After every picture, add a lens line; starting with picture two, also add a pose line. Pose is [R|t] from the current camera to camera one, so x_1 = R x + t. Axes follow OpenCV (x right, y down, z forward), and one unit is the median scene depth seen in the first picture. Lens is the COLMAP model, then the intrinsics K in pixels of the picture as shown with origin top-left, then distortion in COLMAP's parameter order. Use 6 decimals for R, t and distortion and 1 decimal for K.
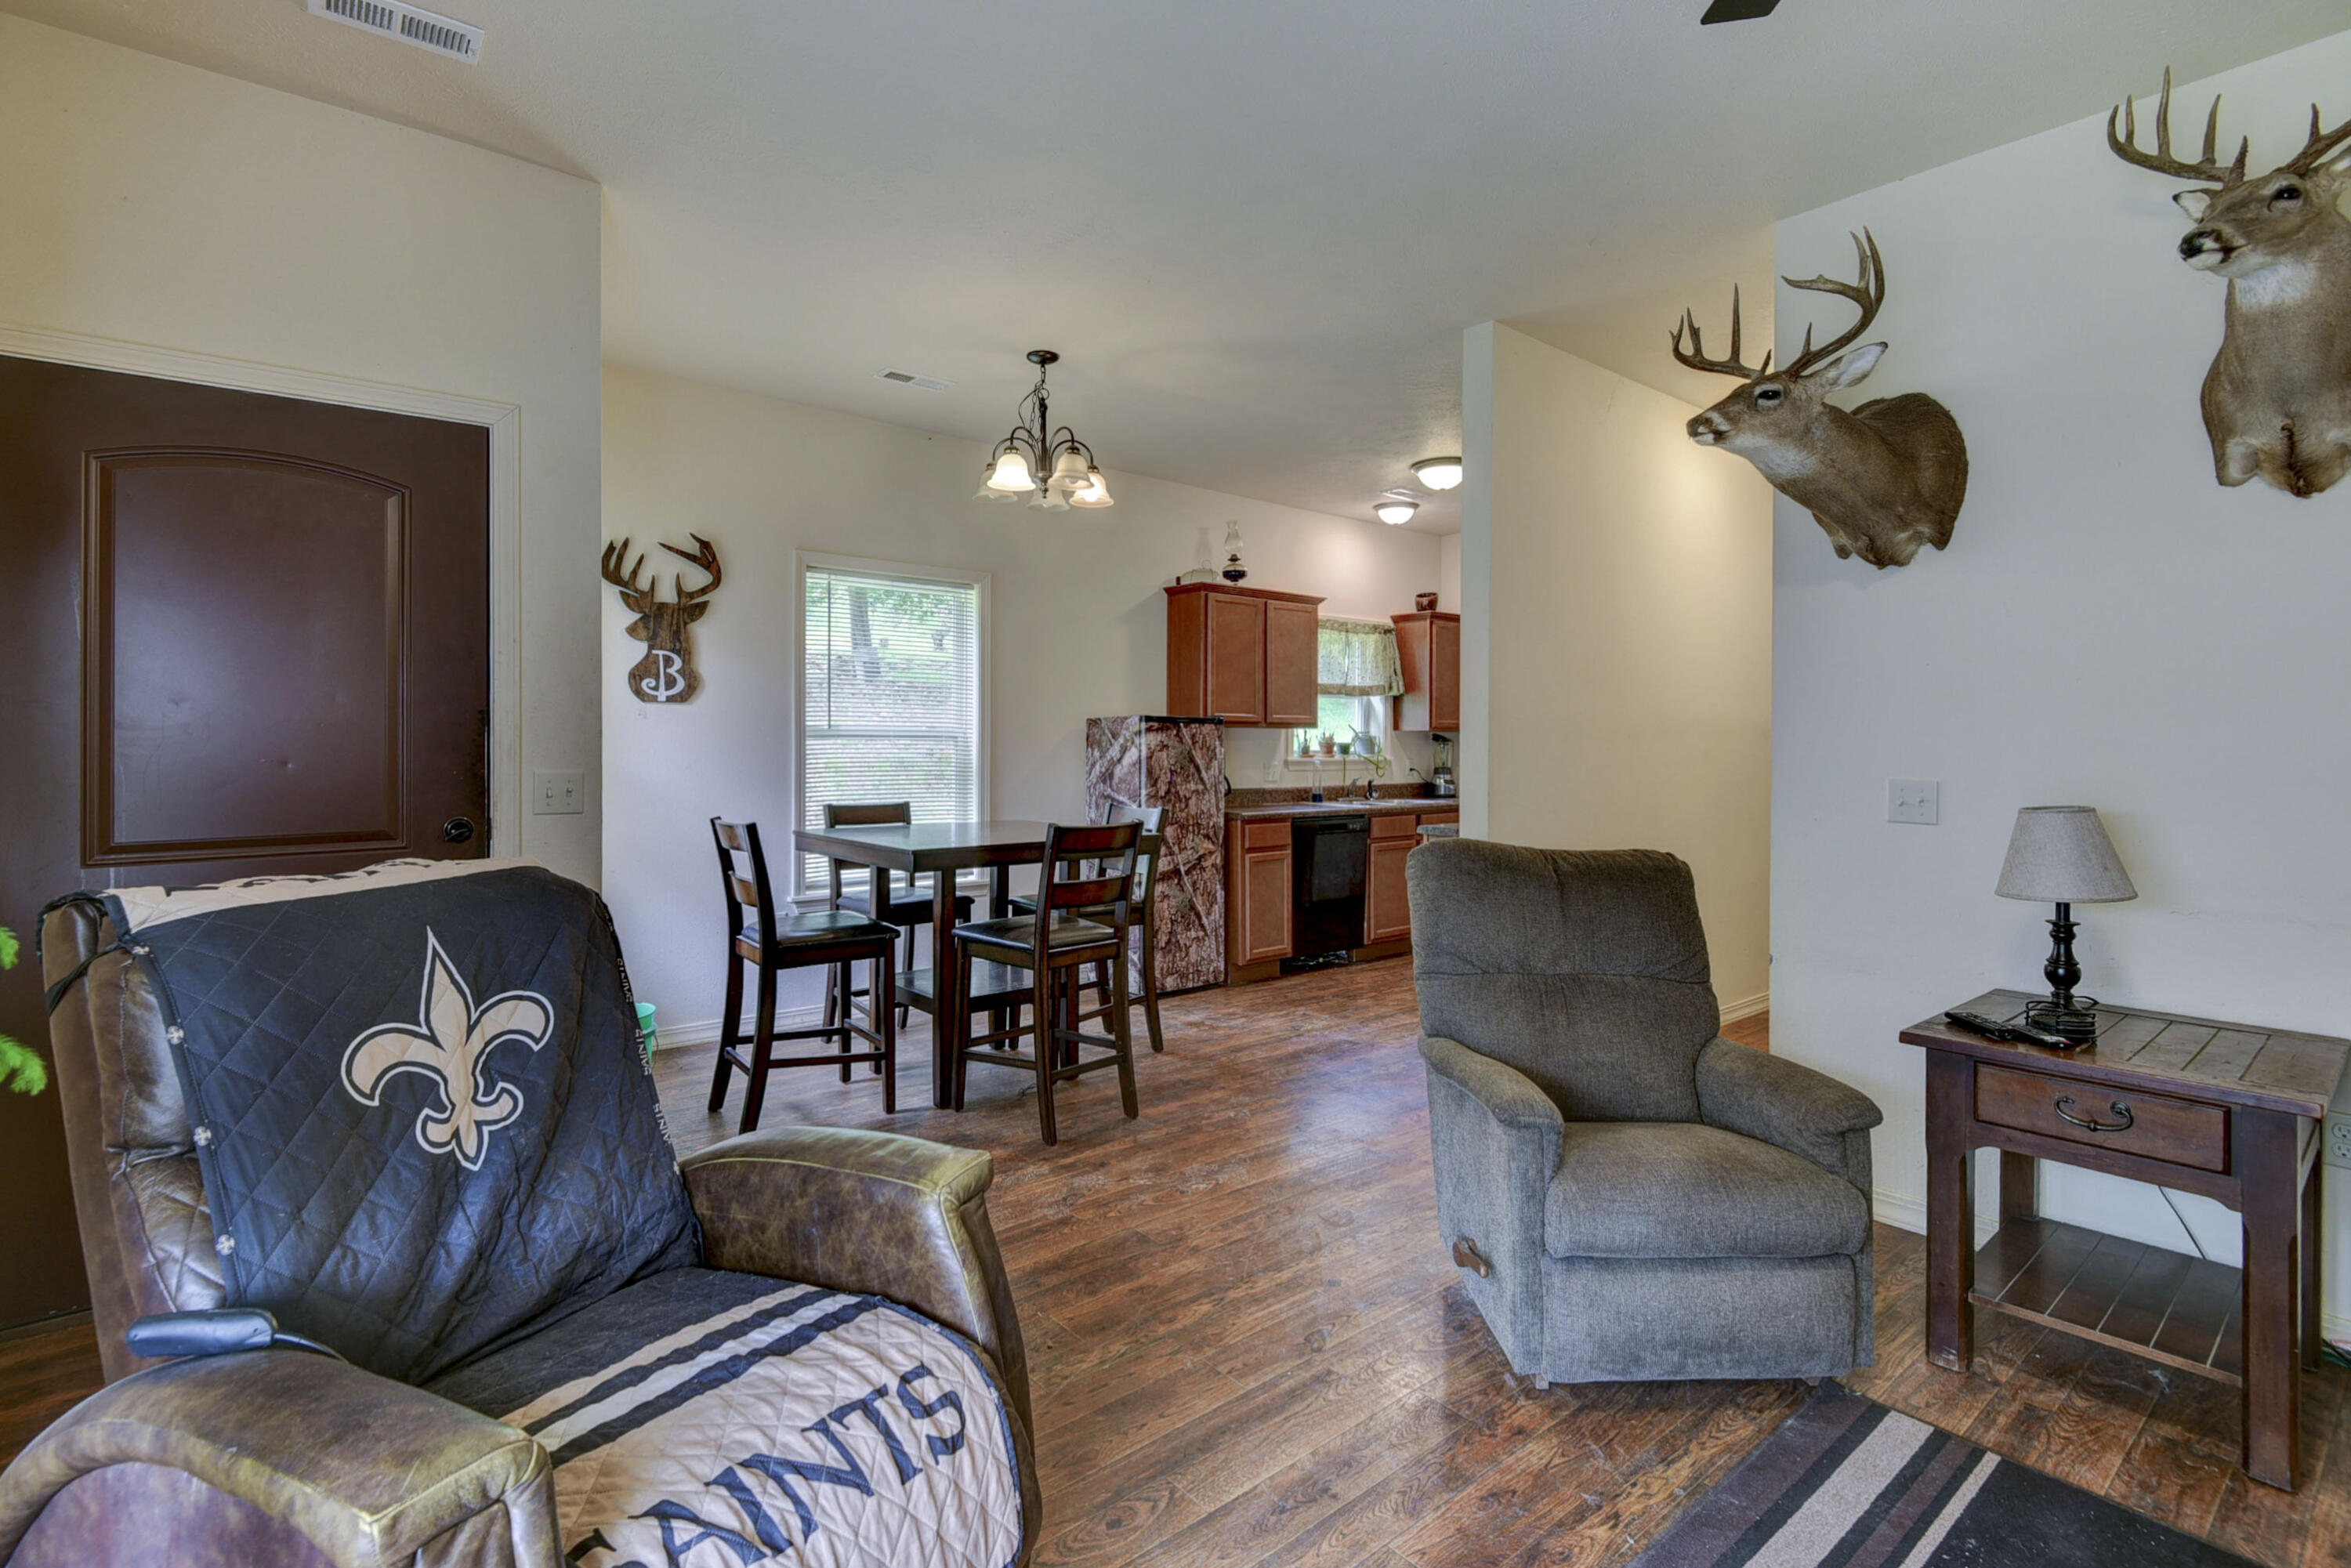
lens RADIAL K [[1134.7, 0, 1175.5], [0, 1134.7, 784.0], [0, 0, 1]] dist [-0.000754, -0.000205]
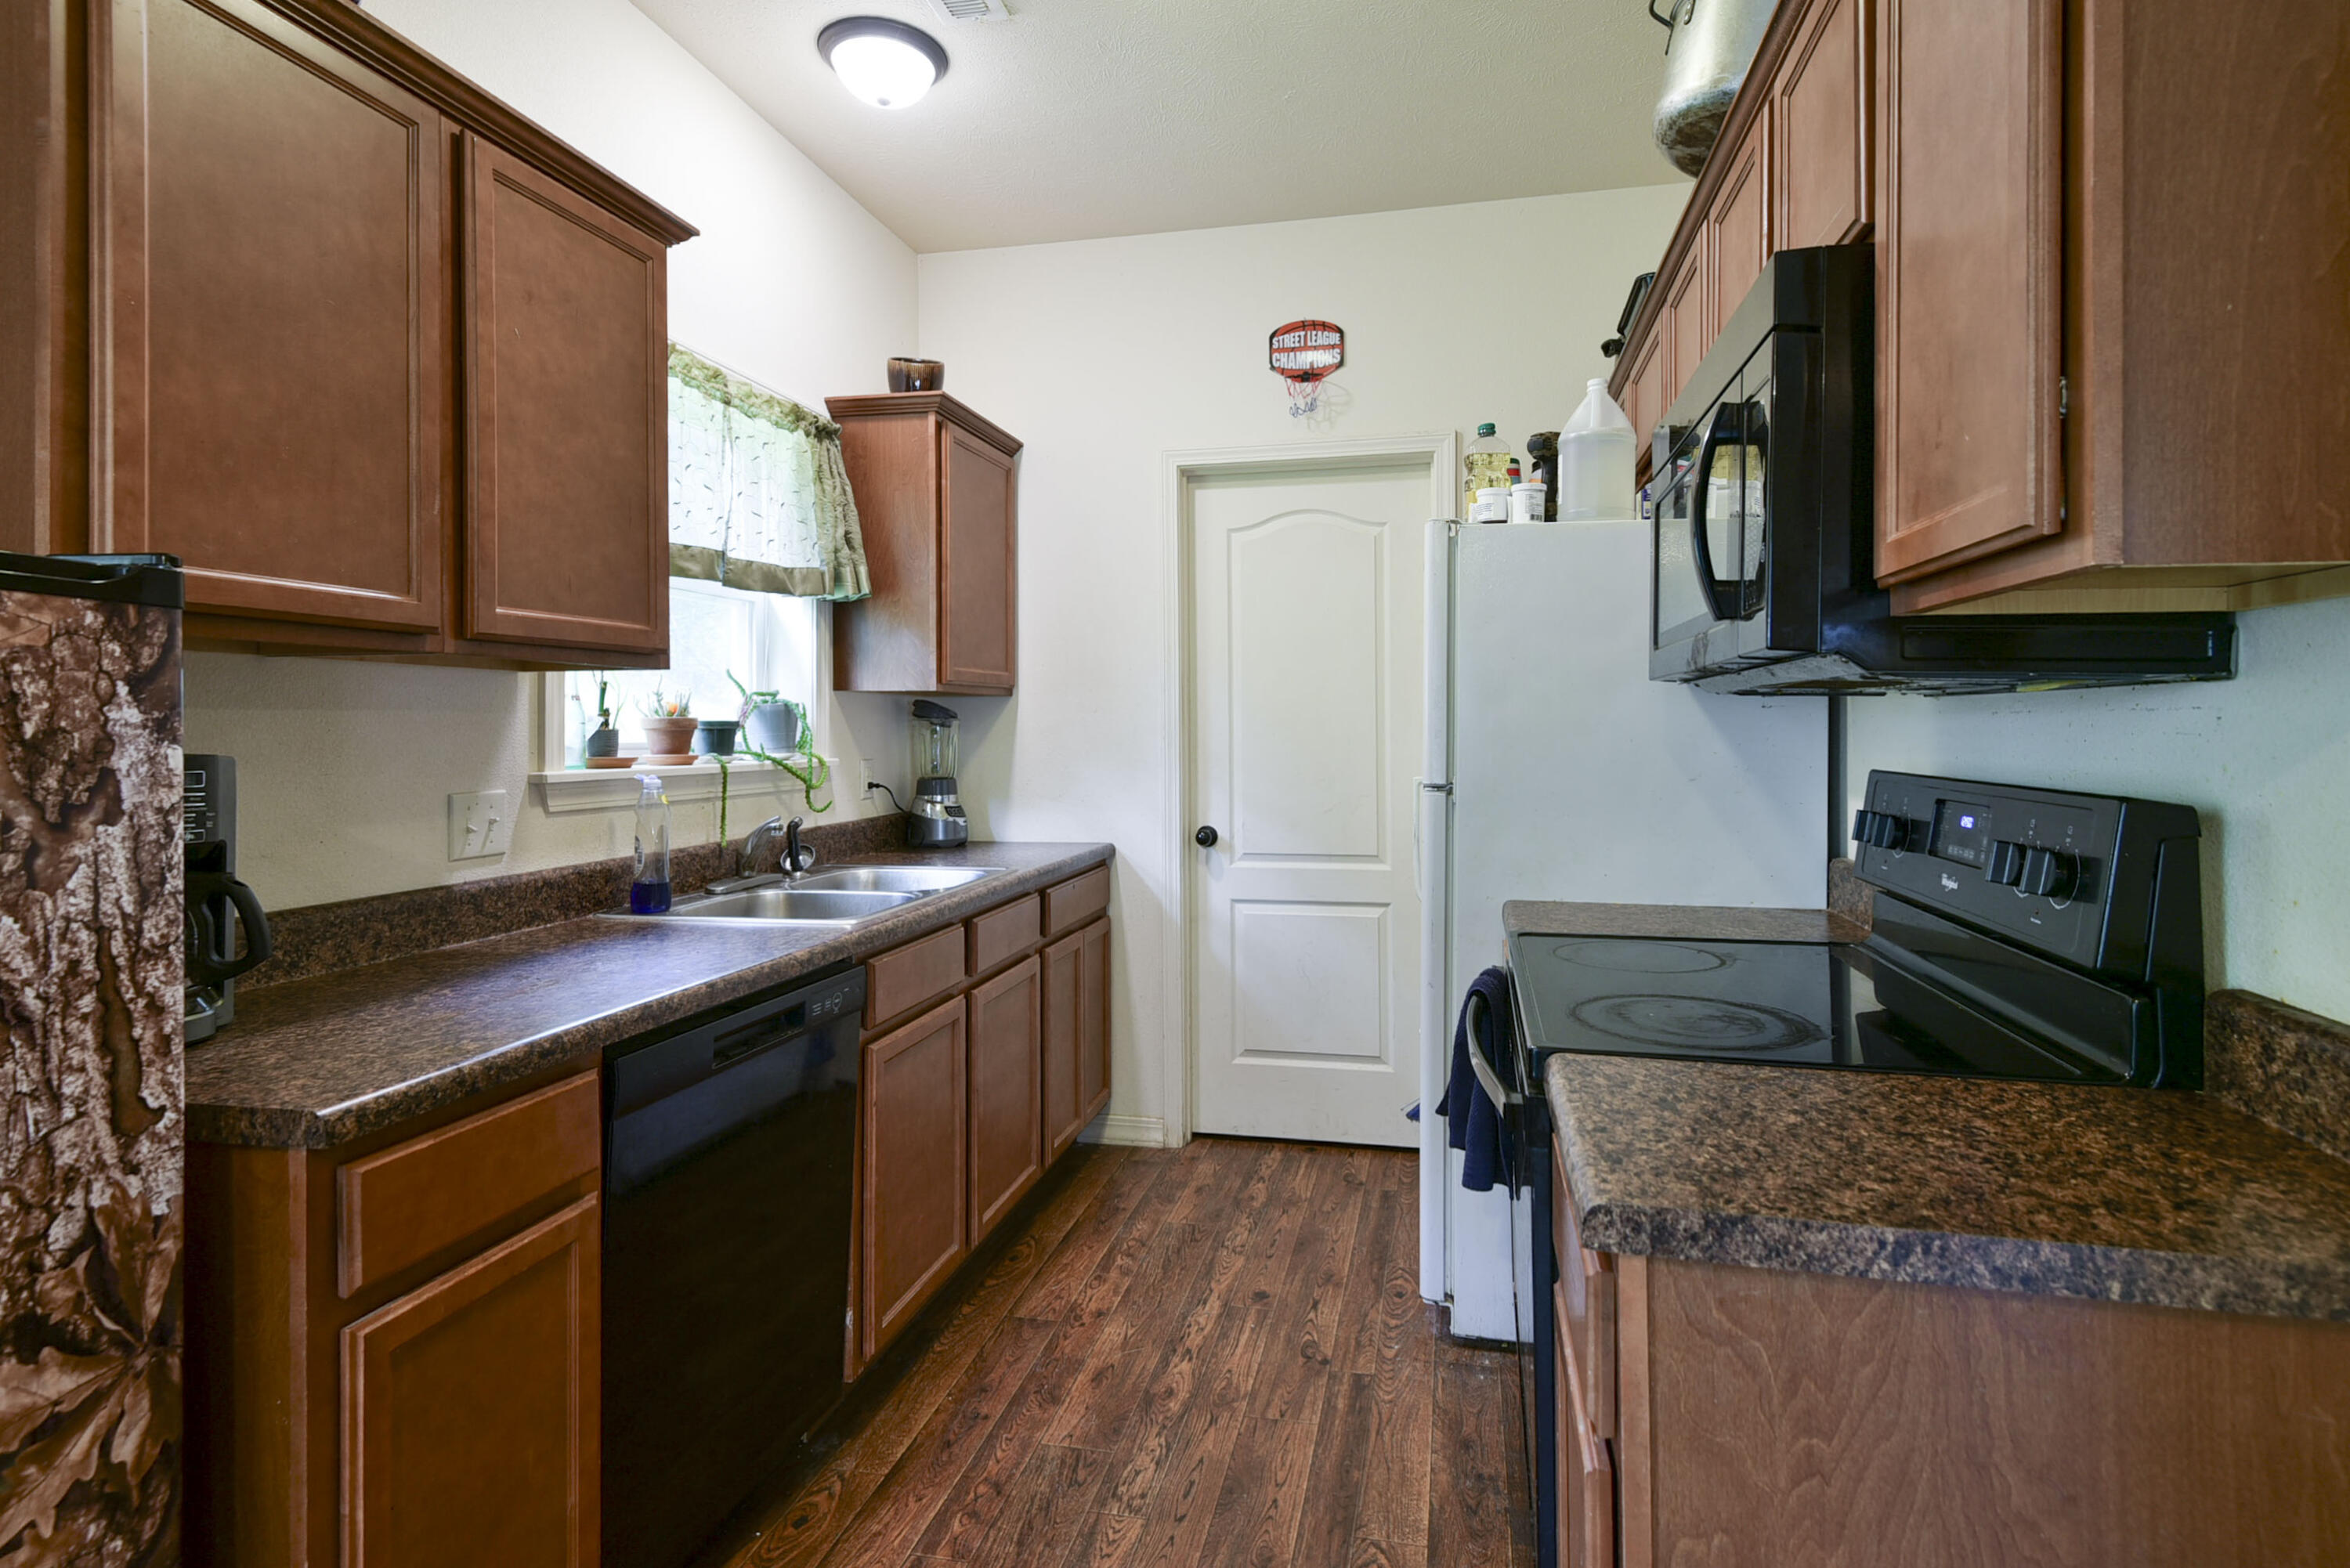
lens RADIAL K [[1171.8, 0, 1210.1], [0, 1171.8, 721.6], [0, 0, 1]] dist [0.062418, -0.027556]
pose [[0.787872, -0.002813, 0.615833, 0.049662], [0.027816, 0.999132, -0.031023, -0.023674], [-0.615211, 0.041572, 0.787266, 0.719988]]
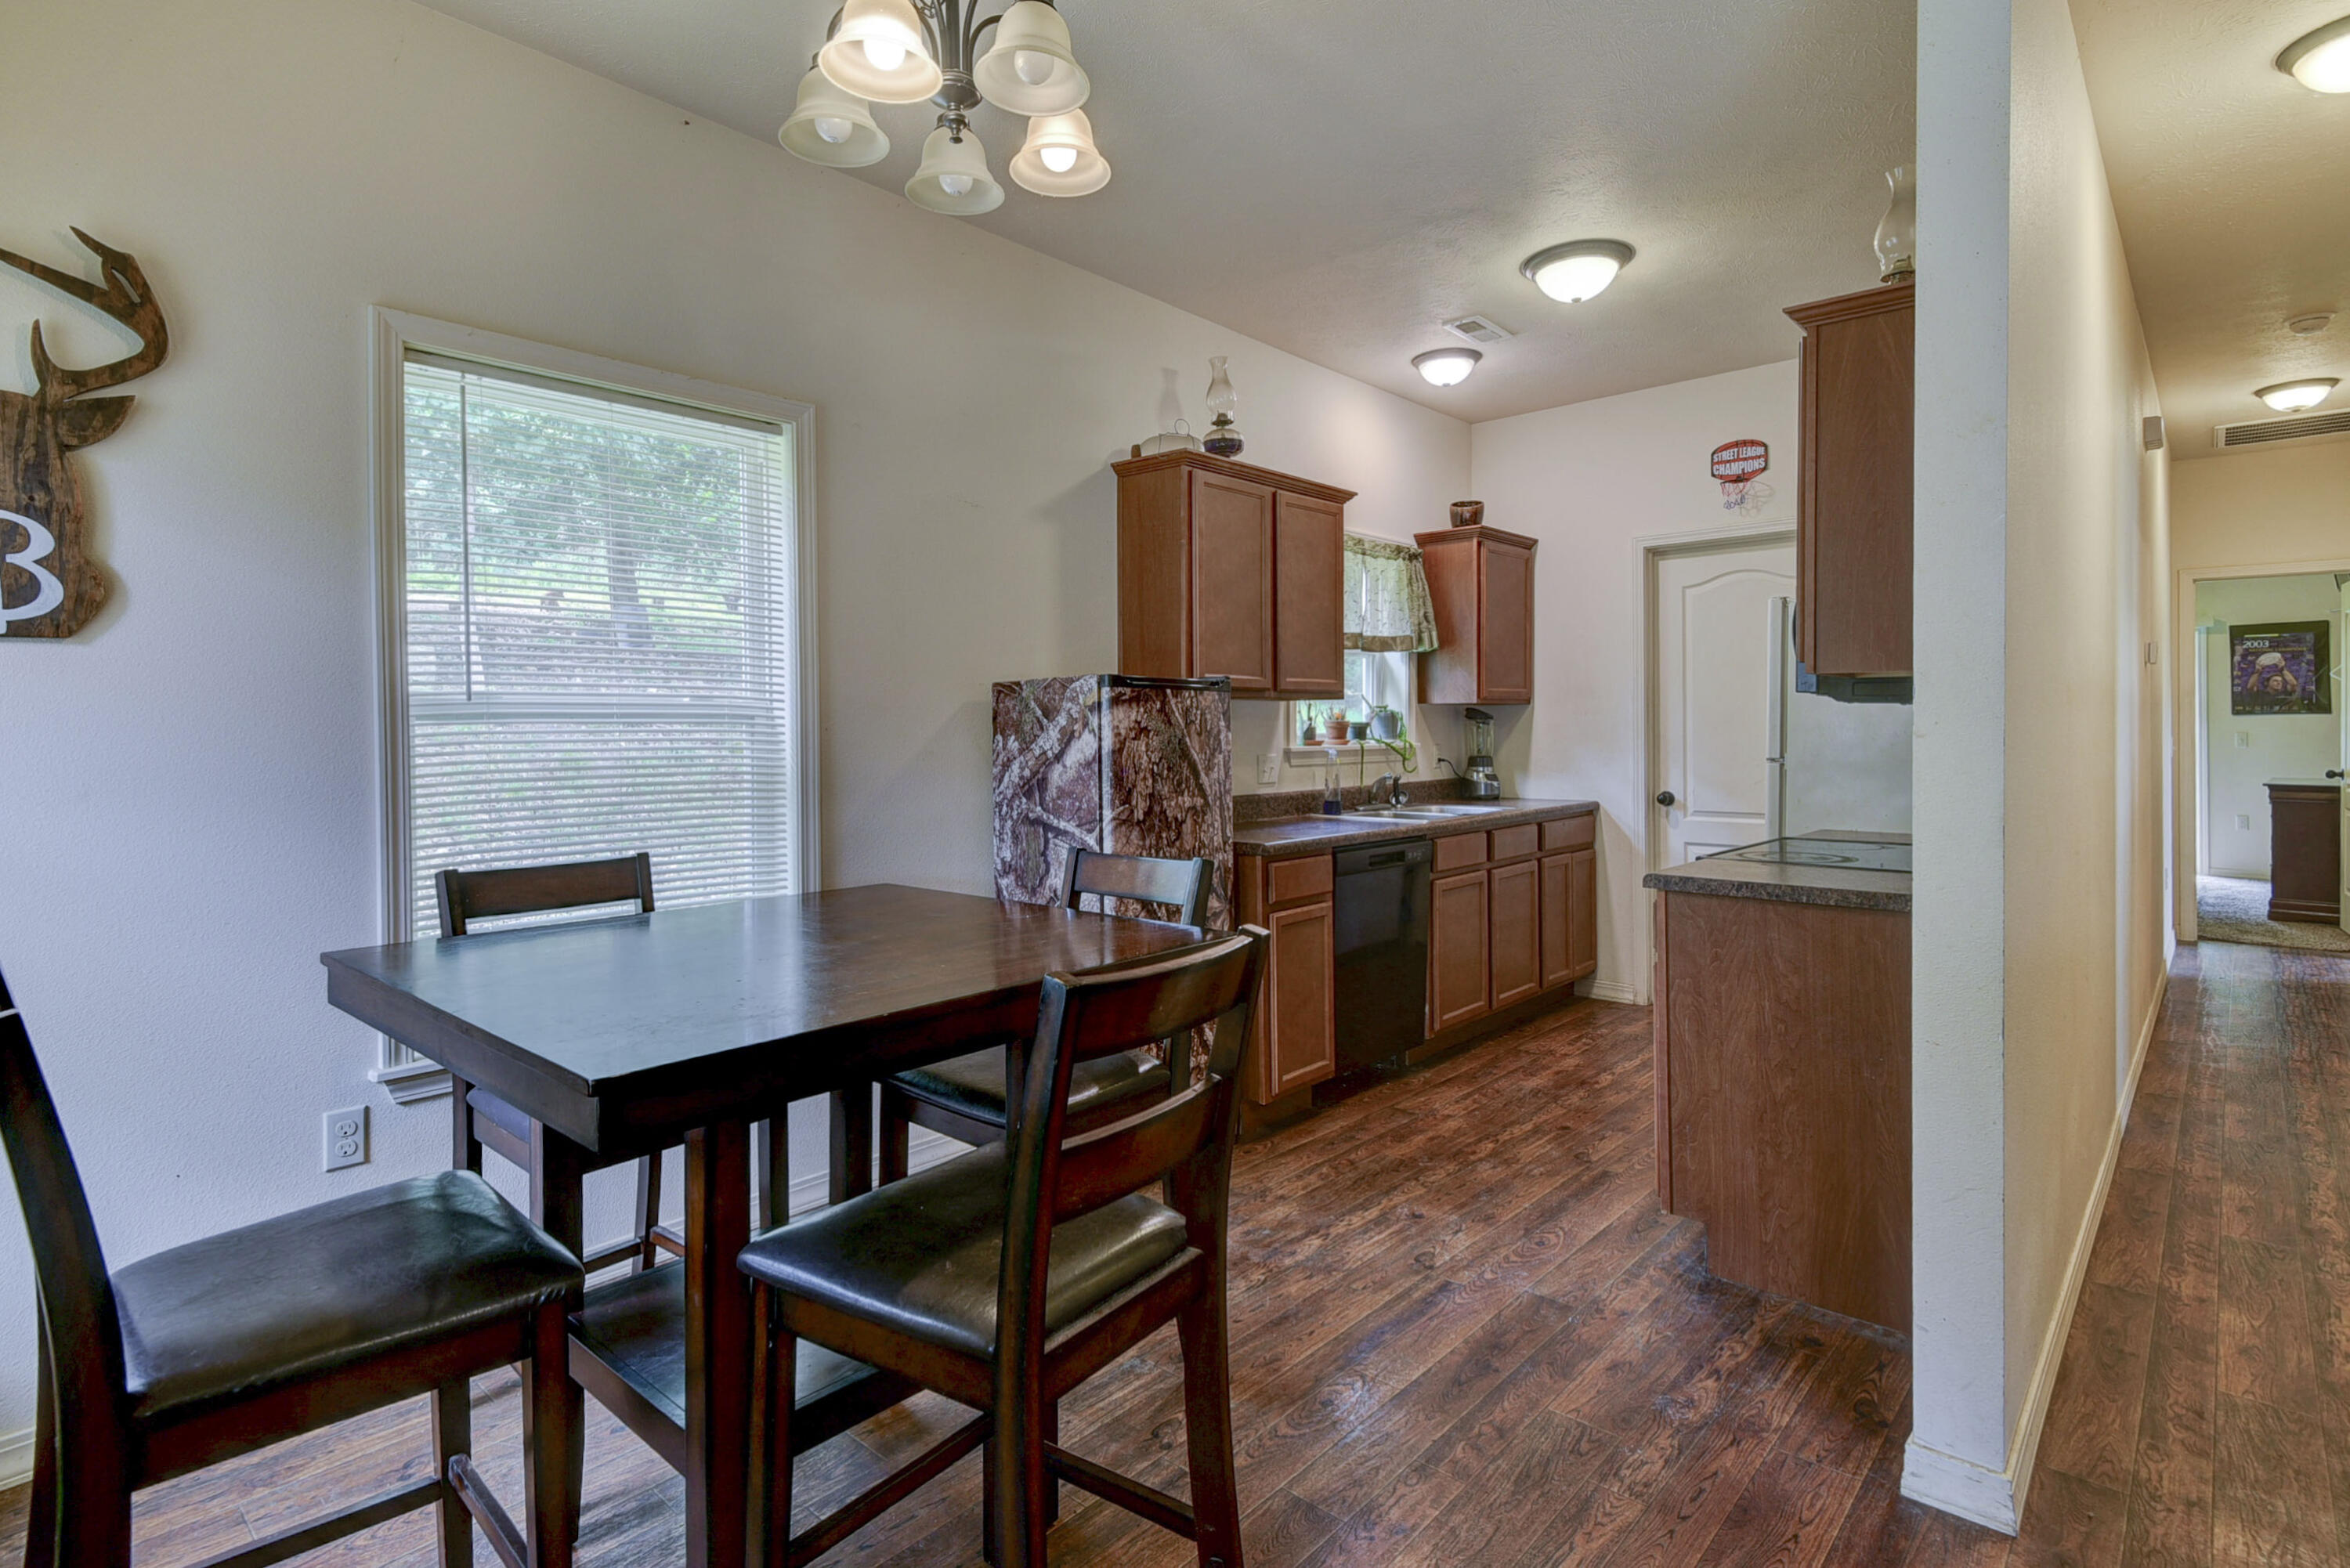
lens RADIAL K [[1181.8, 0, 1153.2], [0, 1181.8, 758.4], [0, 0, 1]] dist [0.004063, -0.000048]
pose [[0.991241, -0.015222, 0.131189, -0.072033], [0.016427, 0.999832, -0.008109, -0.013263], [-0.131043, 0.010193, 0.991324, 0.385563]]
